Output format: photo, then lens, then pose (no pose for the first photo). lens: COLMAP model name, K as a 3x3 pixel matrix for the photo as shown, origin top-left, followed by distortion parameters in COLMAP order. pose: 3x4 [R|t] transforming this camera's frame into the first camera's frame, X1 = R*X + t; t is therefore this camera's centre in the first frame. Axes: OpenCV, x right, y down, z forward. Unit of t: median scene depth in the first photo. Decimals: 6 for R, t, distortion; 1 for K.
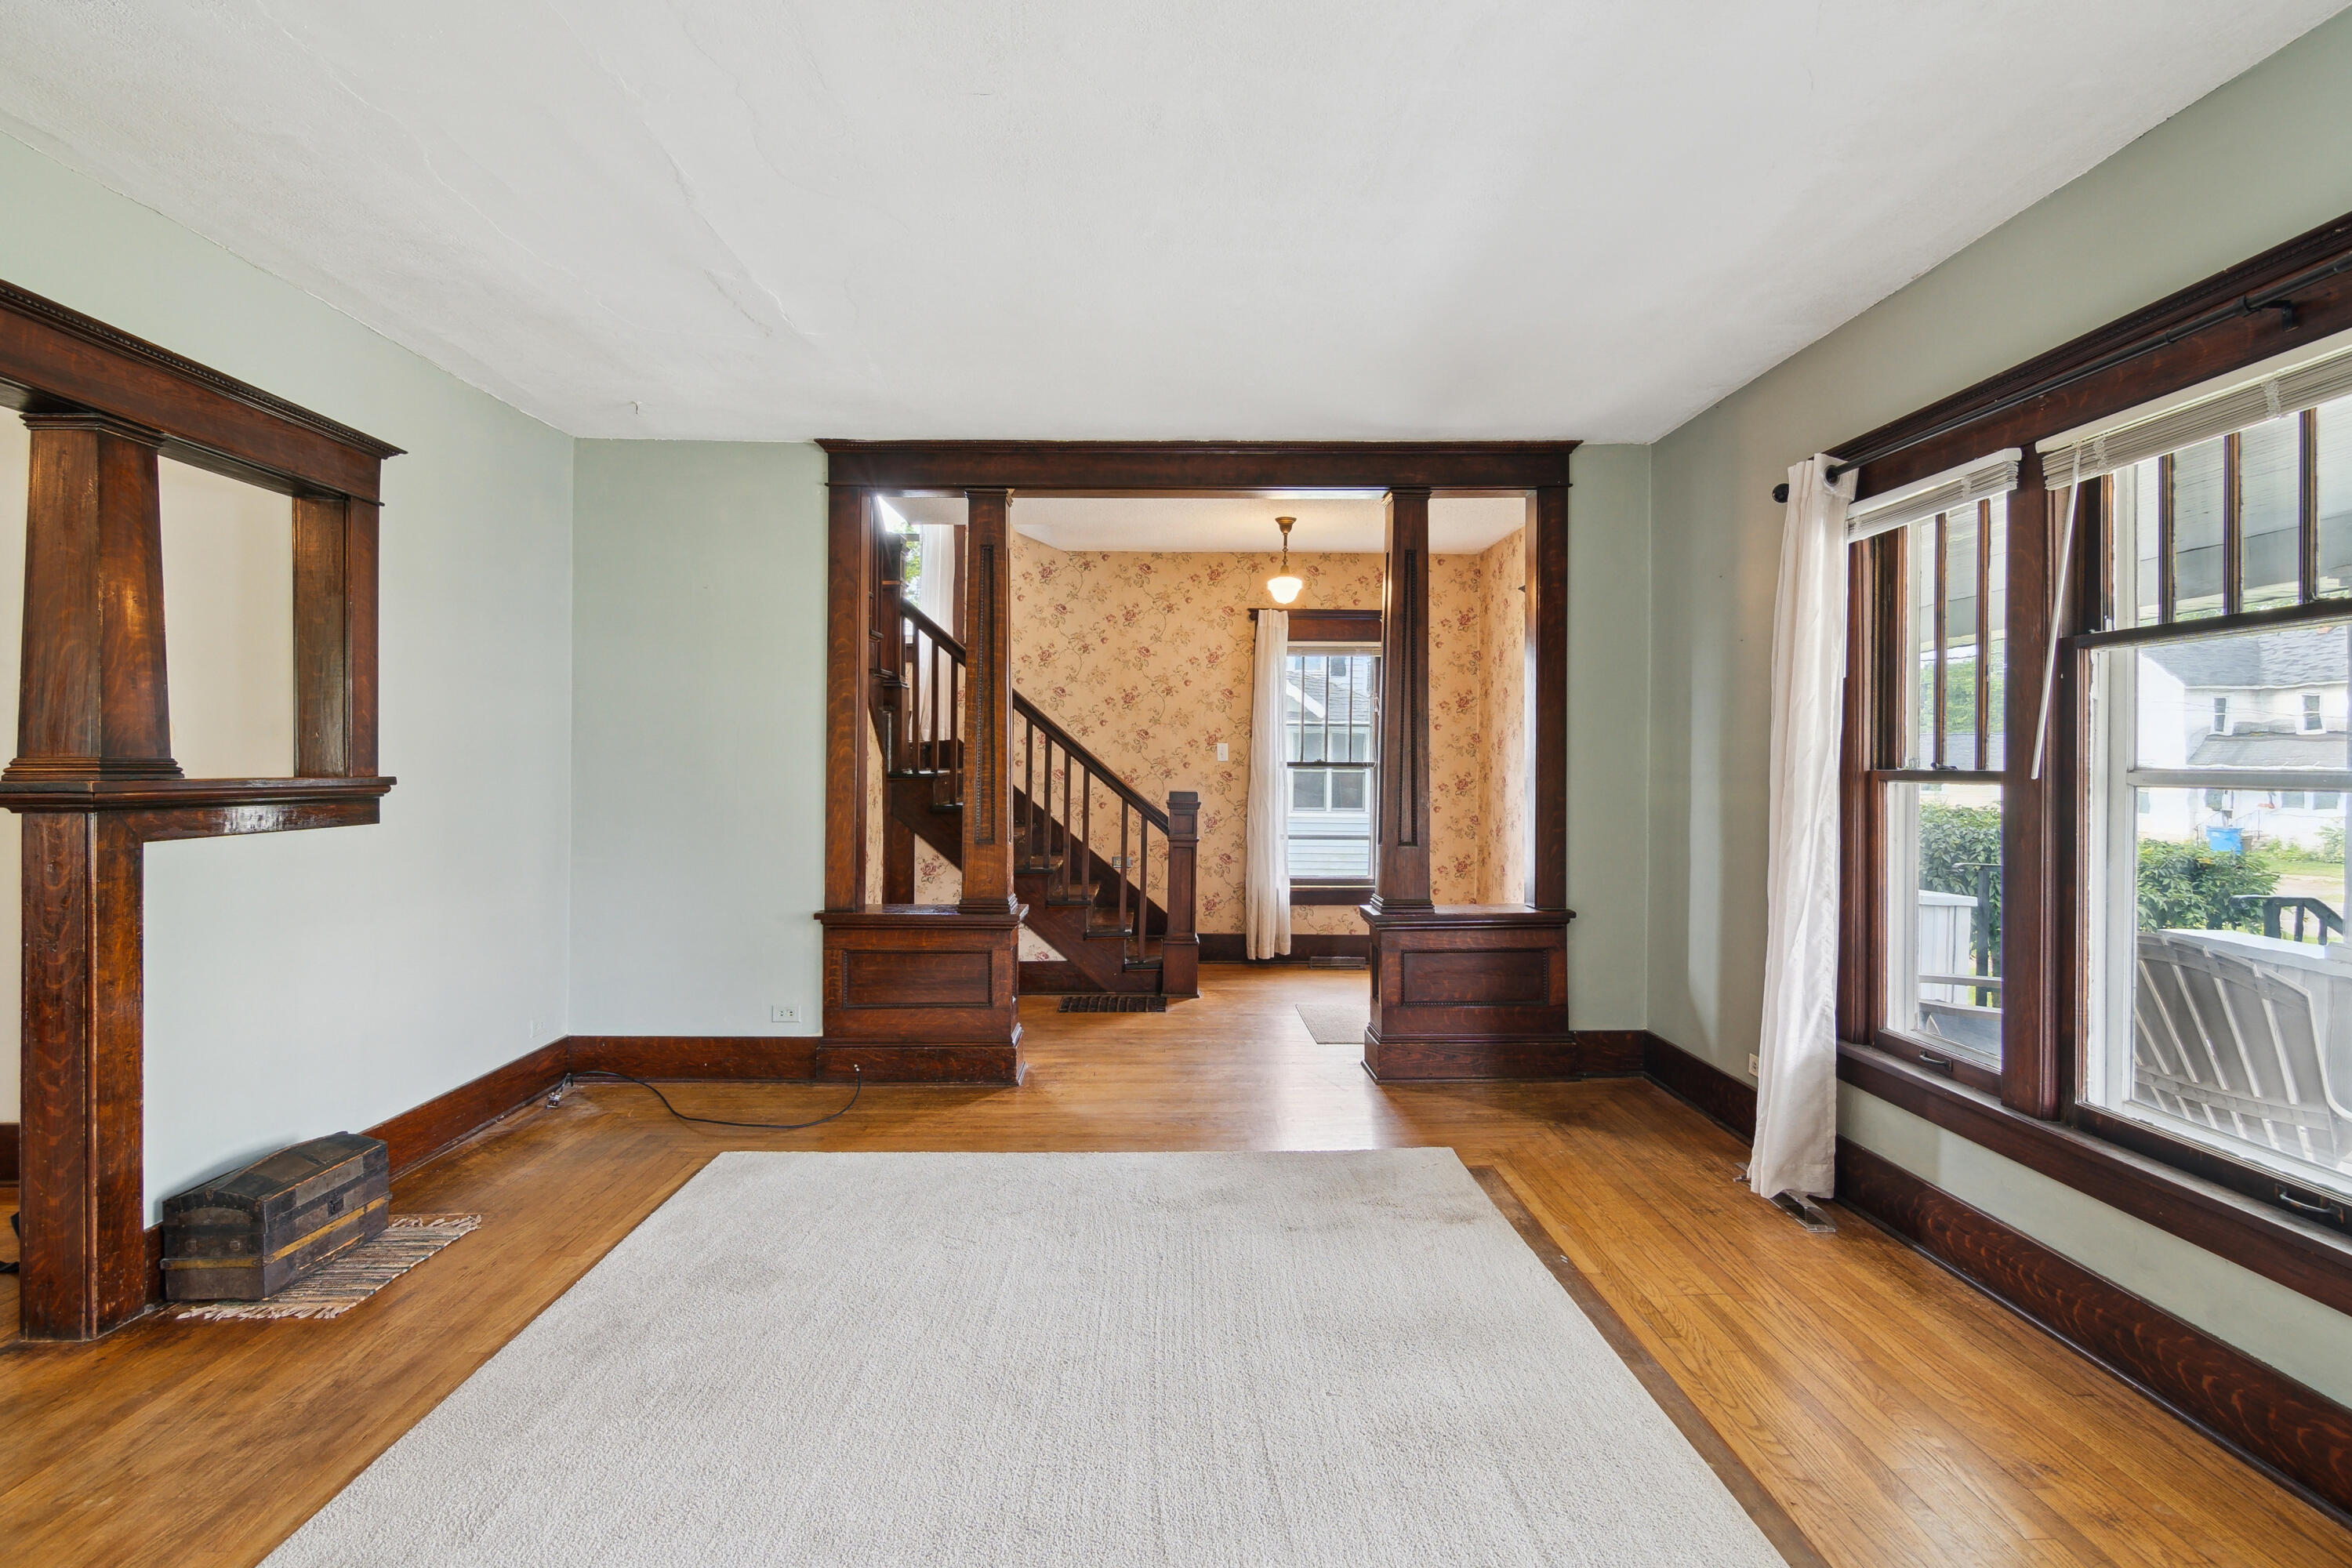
lens RADIAL K [[1120.9, 0, 1179.1], [0, 1120.9, 775.7], [0, 0, 1]] dist [-0.002806, -0.008026]
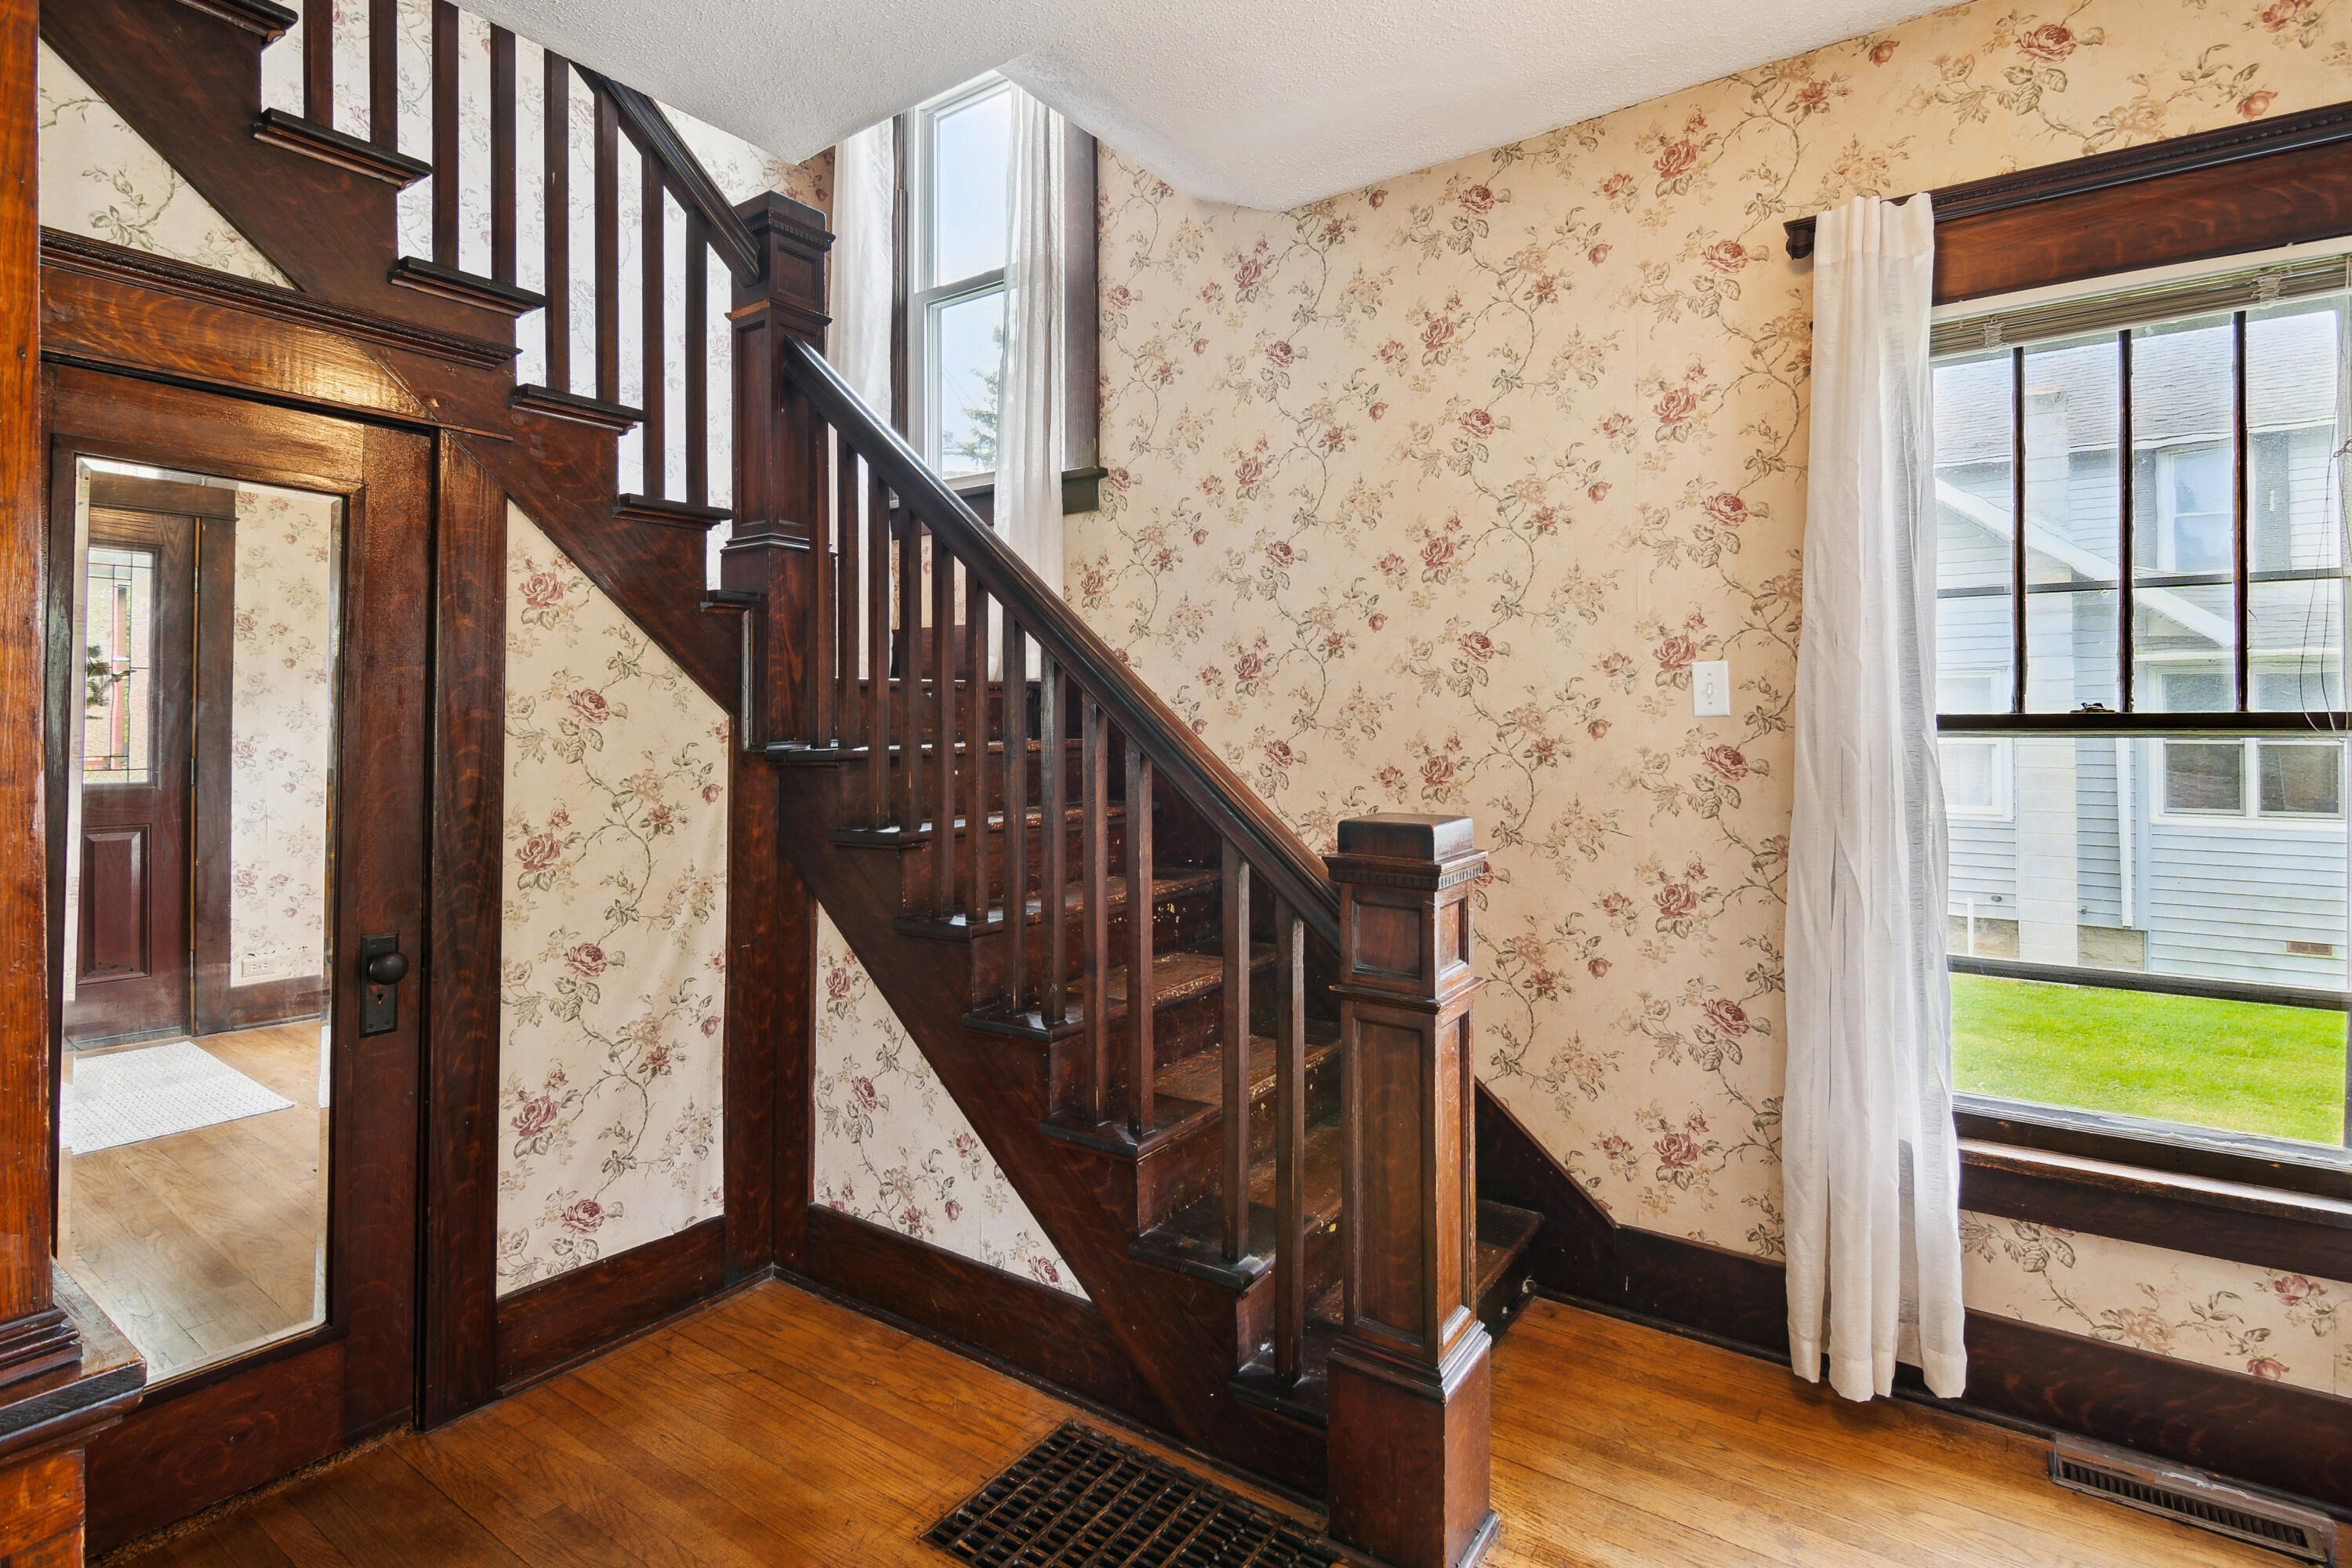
lens RADIAL K [[1120.9, 0, 1187.6], [0, 1120.9, 723.4], [0, 0, 1]] dist [-0.002806, -0.008026]
pose [[0.797307, -0.011236, -0.603469, 0.114489], [-0.000027, 0.999826, -0.018652, -0.004631], [0.603574, 0.014888, 0.797168, 0.649416]]
